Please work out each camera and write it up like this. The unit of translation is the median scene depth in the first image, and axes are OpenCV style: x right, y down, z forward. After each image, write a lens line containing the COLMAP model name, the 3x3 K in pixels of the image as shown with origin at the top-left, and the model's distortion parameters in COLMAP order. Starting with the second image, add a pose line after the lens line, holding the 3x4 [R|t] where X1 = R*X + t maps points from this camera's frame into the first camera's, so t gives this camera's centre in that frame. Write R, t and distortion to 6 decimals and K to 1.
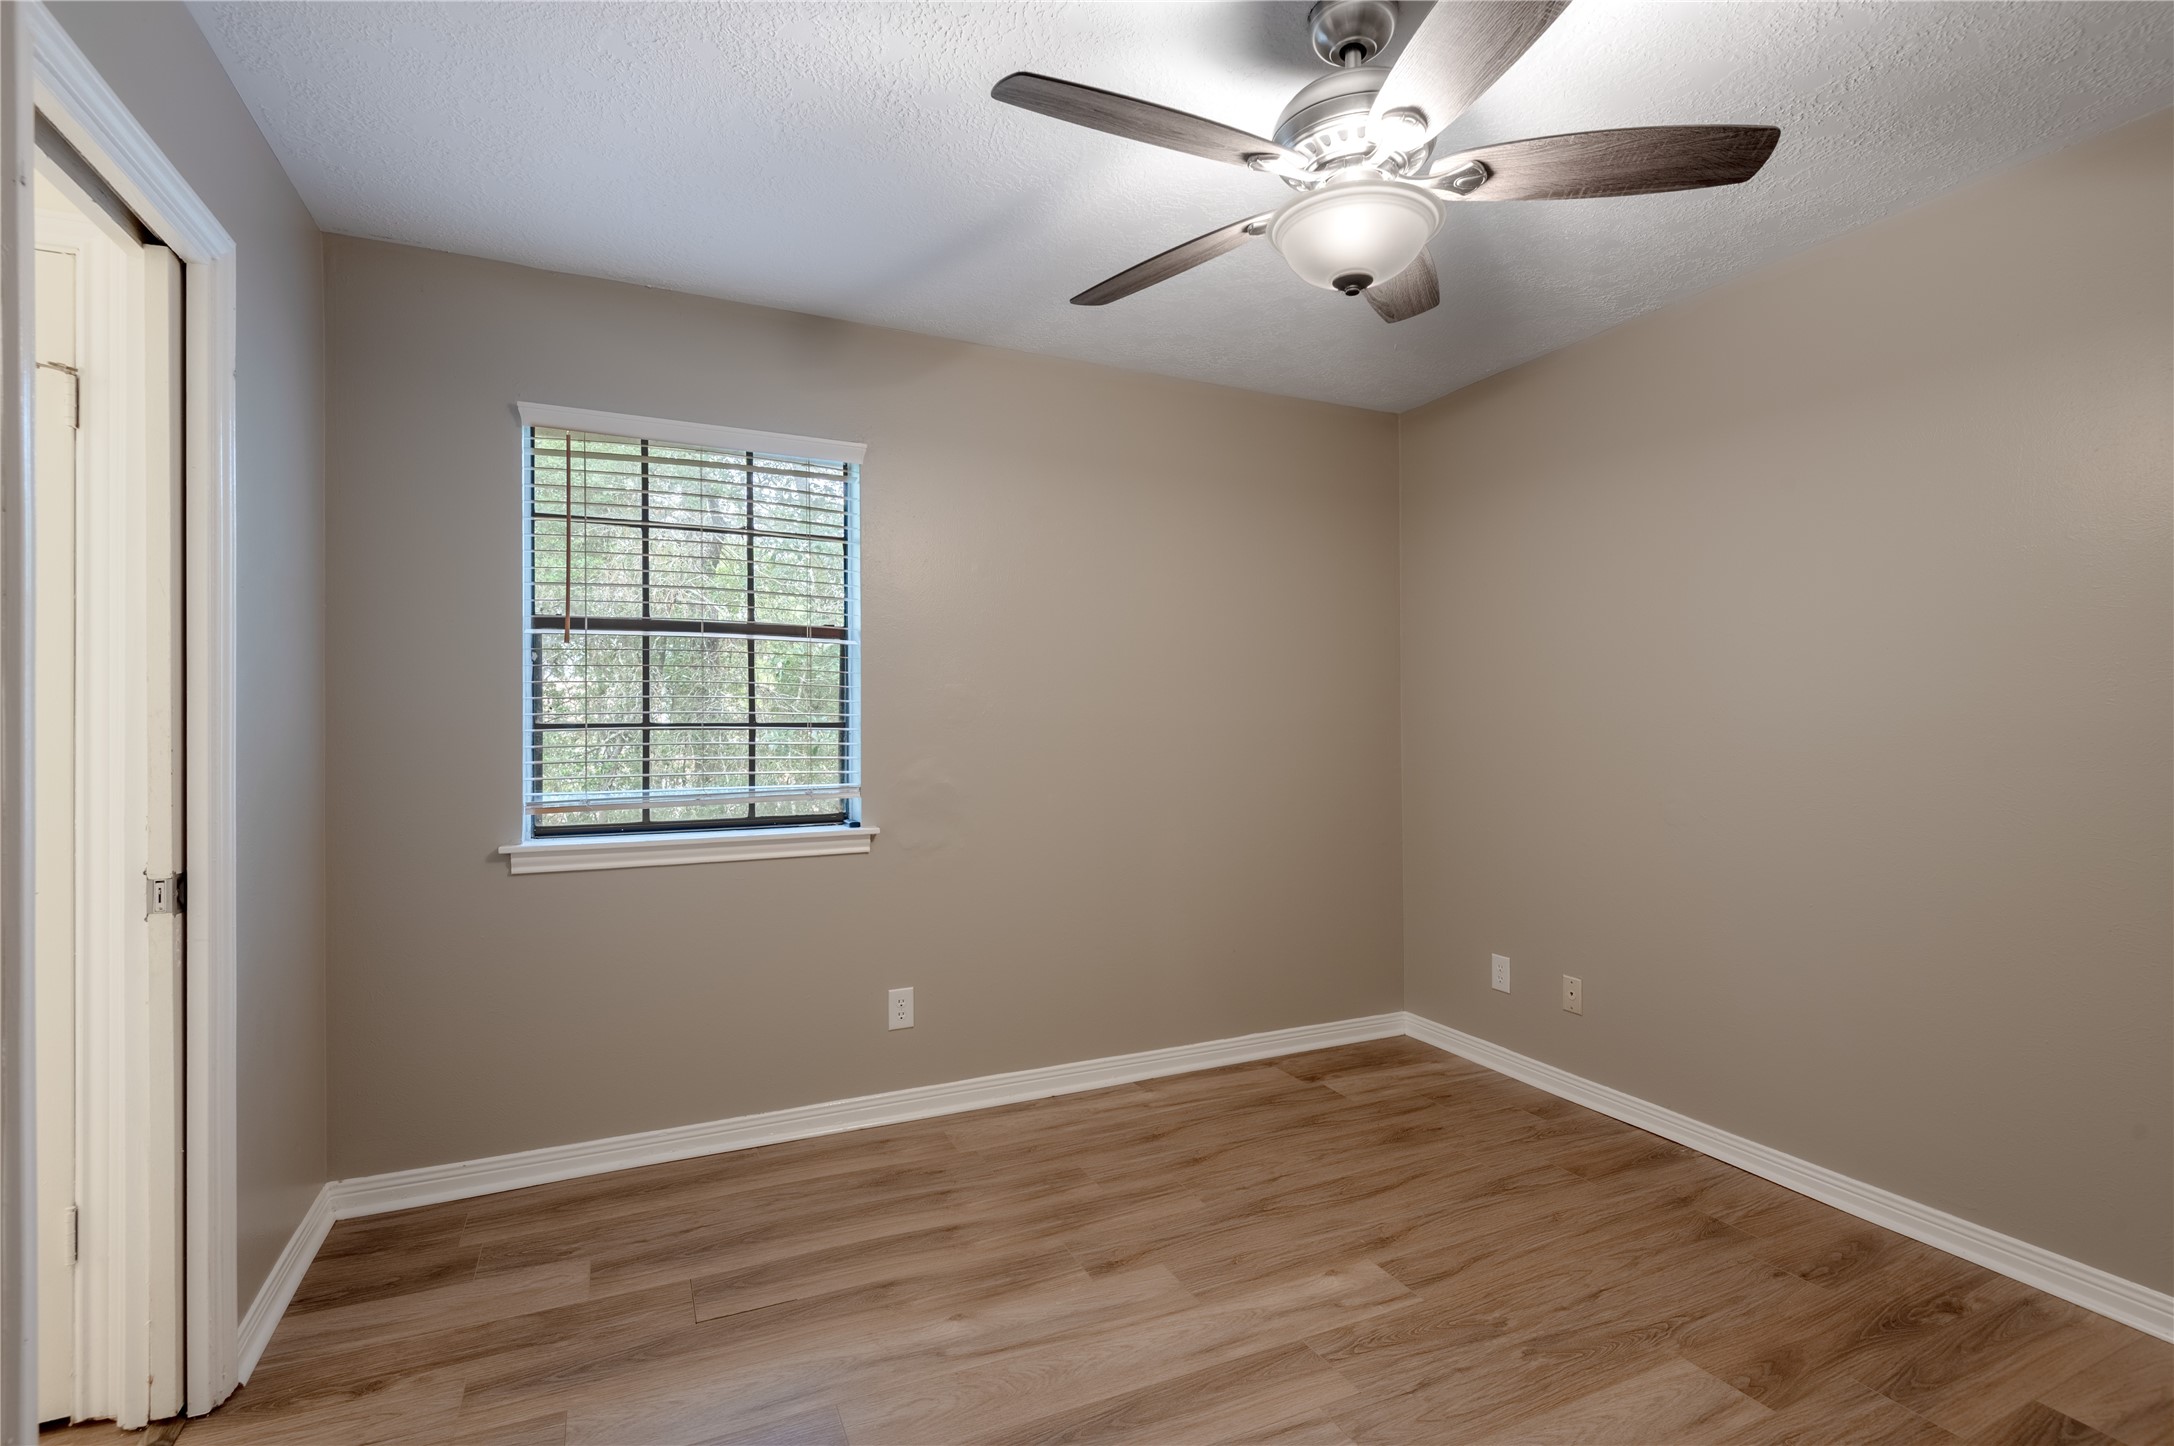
lens RADIAL K [[999.4, 0, 1091.7], [0, 999.4, 730.5], [0, 0, 1]] dist [0.040341, -0.024528]
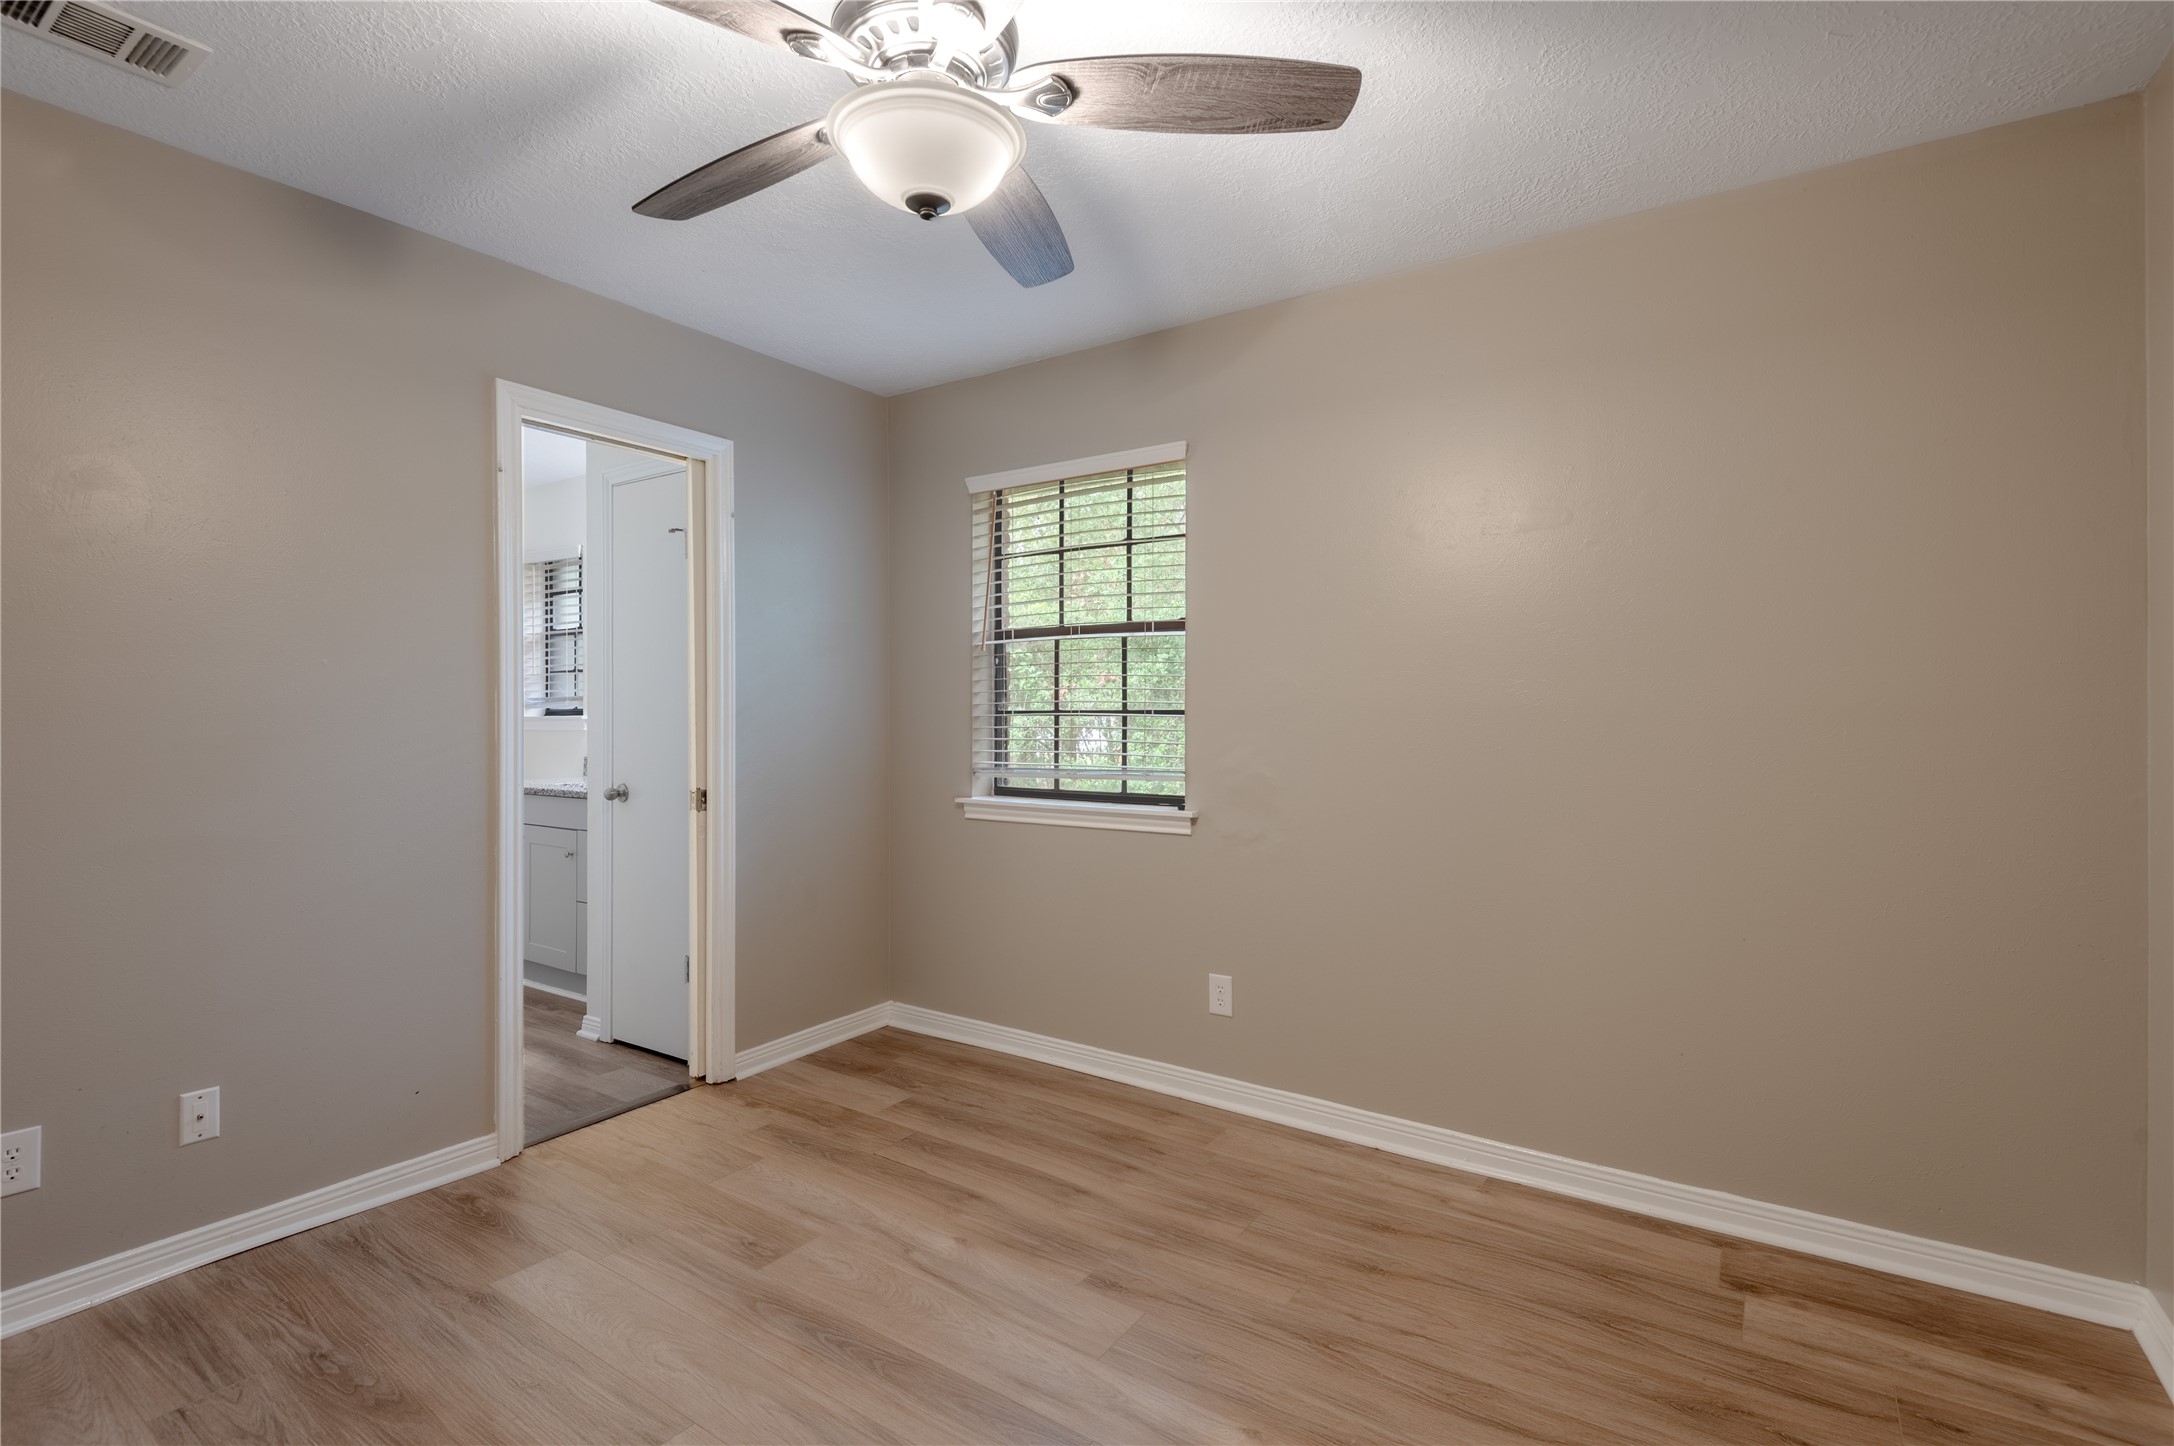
lens RADIAL K [[1021.0, 0, 1099.3], [0, 1021.0, 734.1], [0, 0, 1]] dist [0.044493, -0.030683]
pose [[0.509570, 0.021348, -0.860164, 0.713943], [-0.007877, 0.999766, 0.020146, -0.003674], [0.860393, -0.003490, 0.509619, 0.430348]]
